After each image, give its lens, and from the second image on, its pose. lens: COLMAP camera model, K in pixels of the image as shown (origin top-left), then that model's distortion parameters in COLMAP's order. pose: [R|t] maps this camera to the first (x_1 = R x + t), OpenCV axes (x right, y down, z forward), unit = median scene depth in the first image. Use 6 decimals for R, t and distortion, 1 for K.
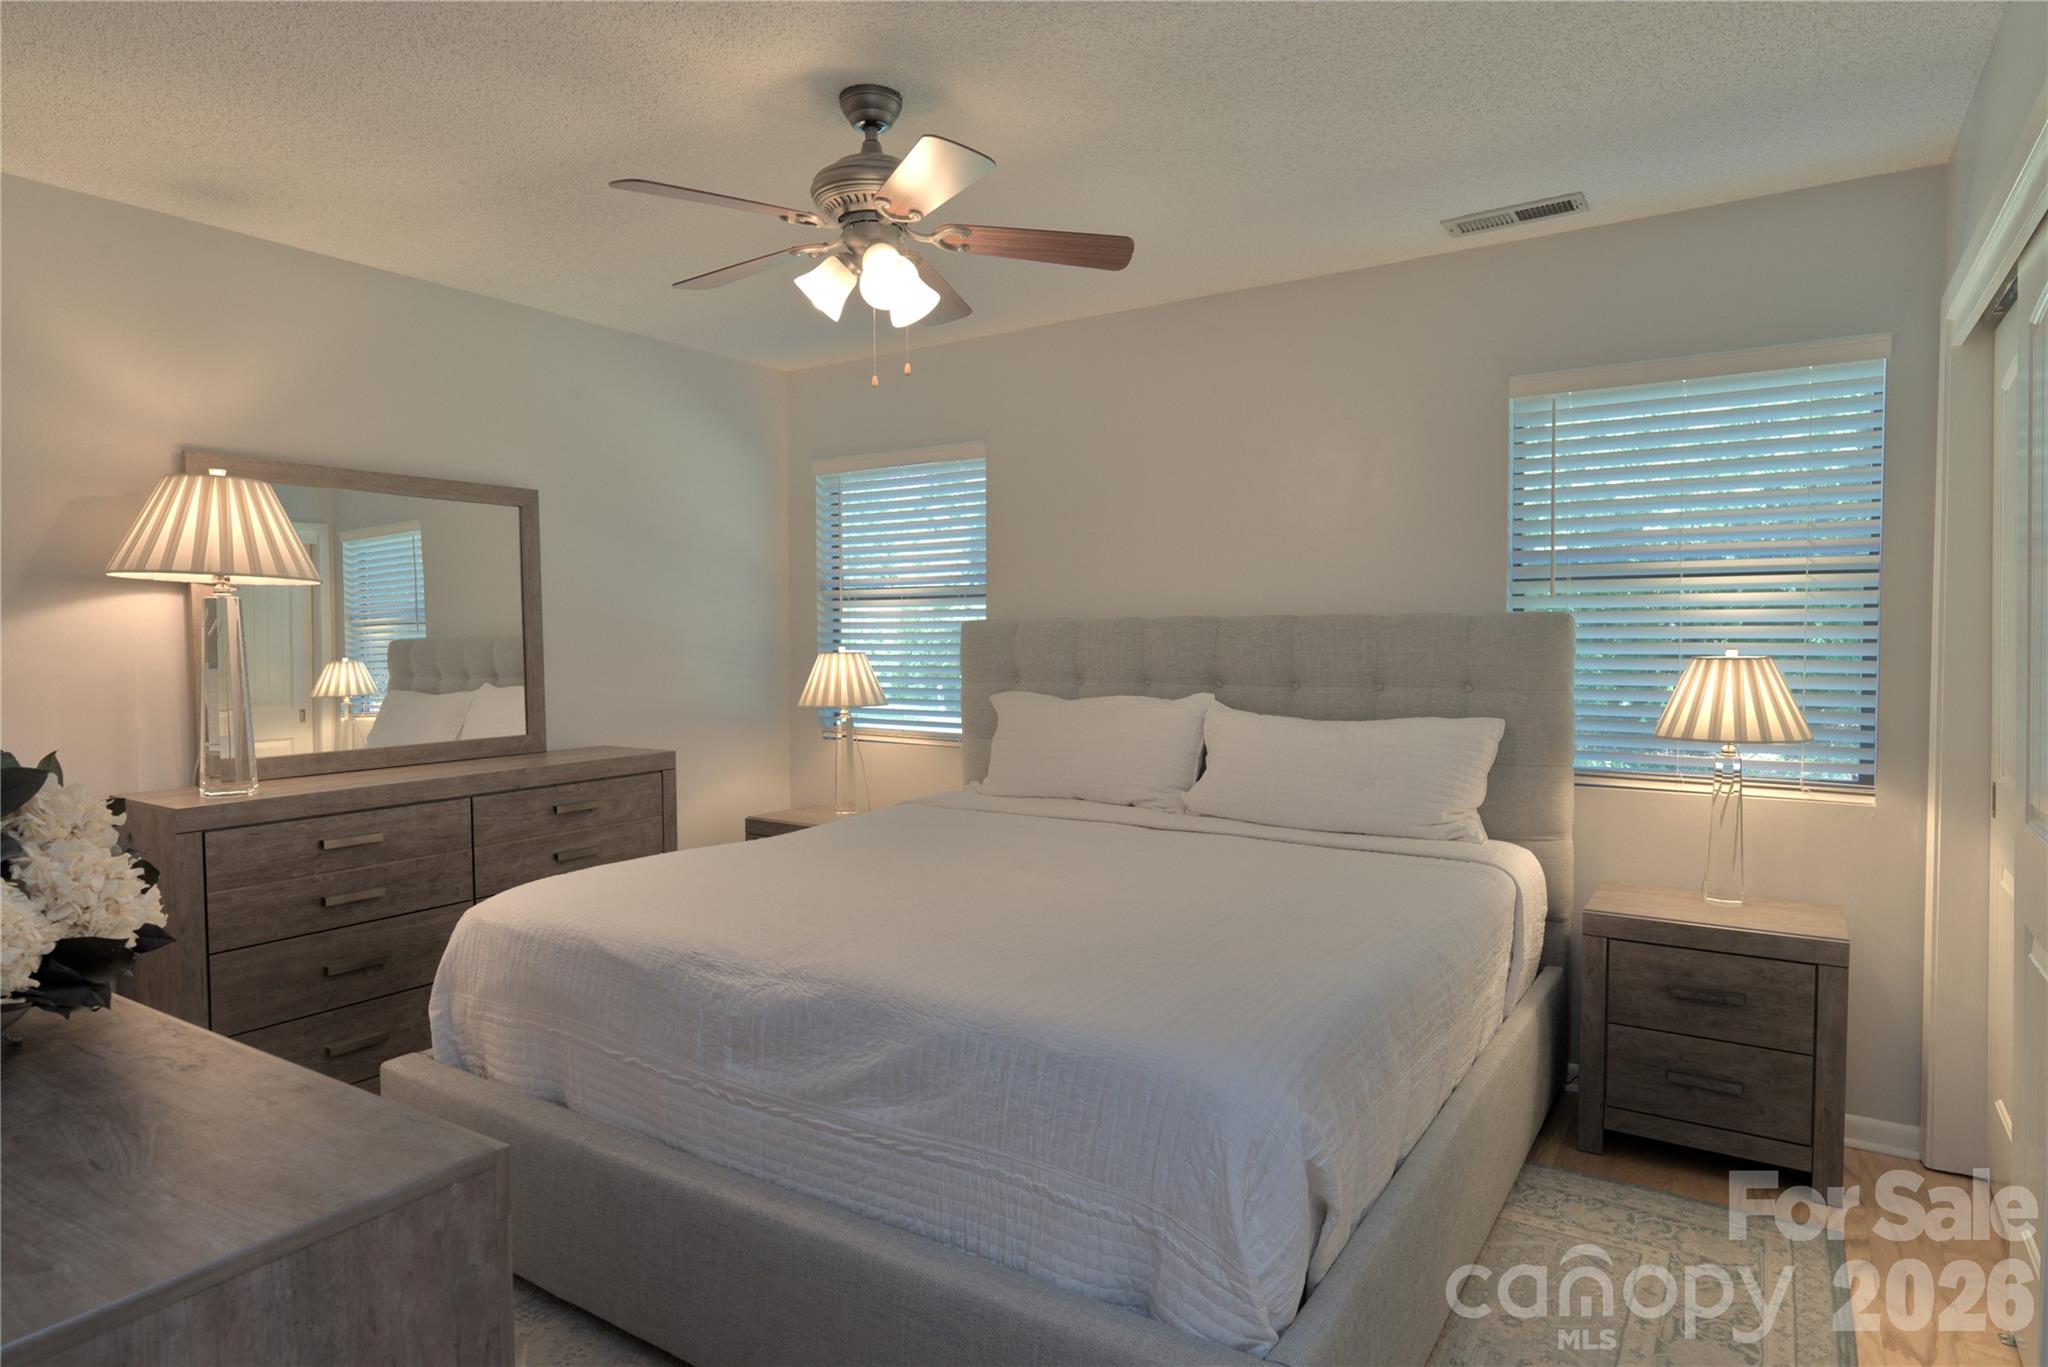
lens RADIAL K [[1175.7, 0, 1018.3], [0, 1175.7, 681.5], [0, 0, 1]] dist [-0.003005, 0.002918]
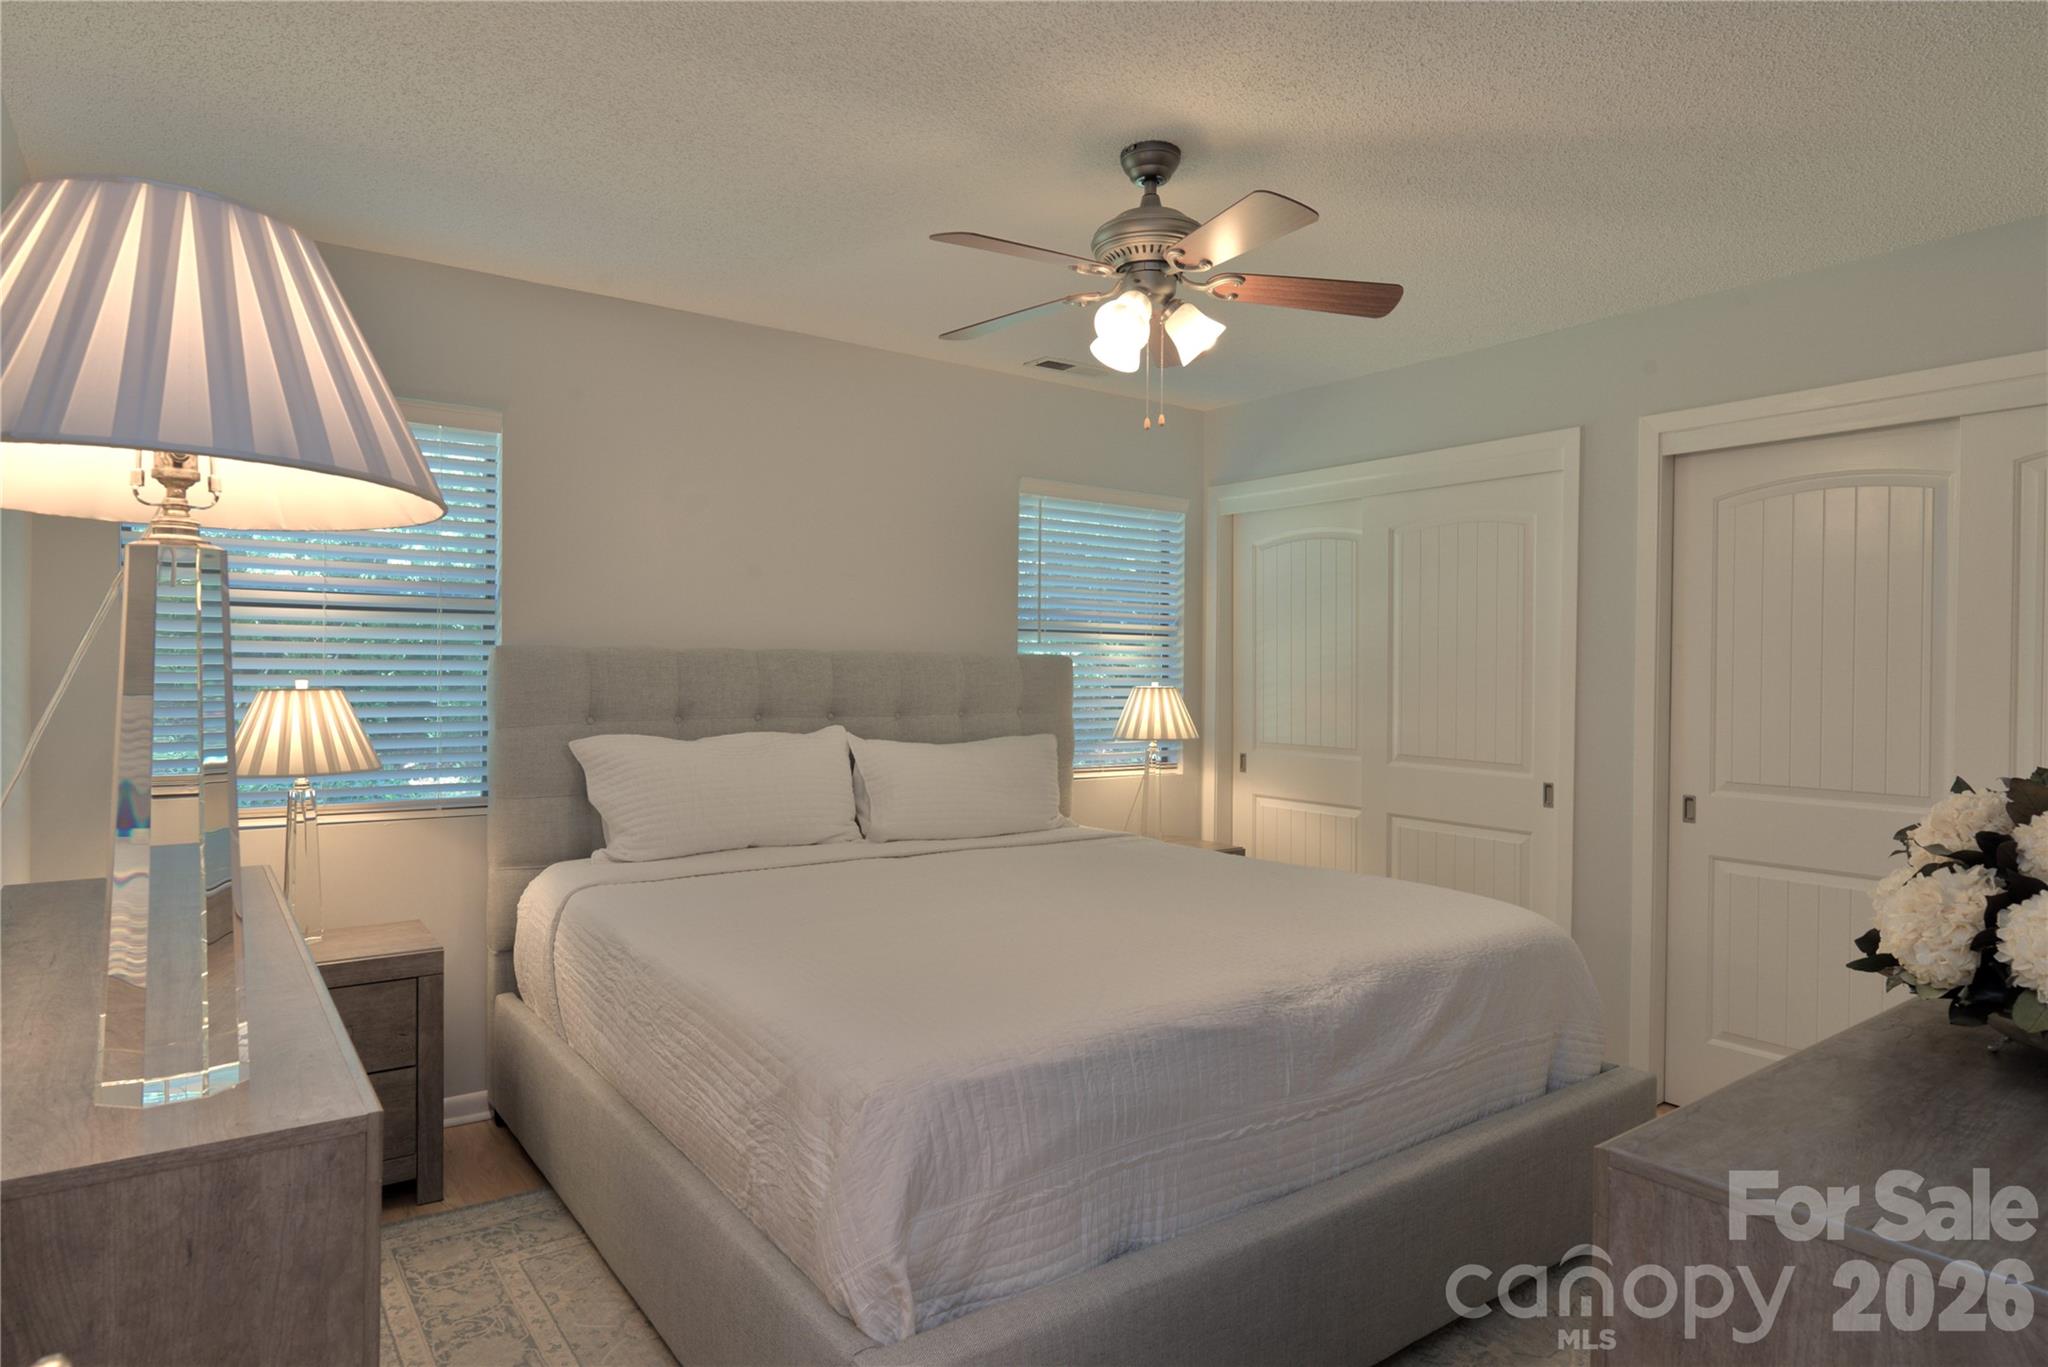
lens RADIAL K [[1149.4, 0, 1042.1], [0, 1149.4, 682.6], [0, 0, 1]] dist [0.000941, 0.000626]
pose [[0.340052, -0.002423, 0.940404, -1.059786], [0.026422, 0.999627, -0.006979, -0.022720], [-0.940035, 0.027221, 0.339989, 0.719033]]
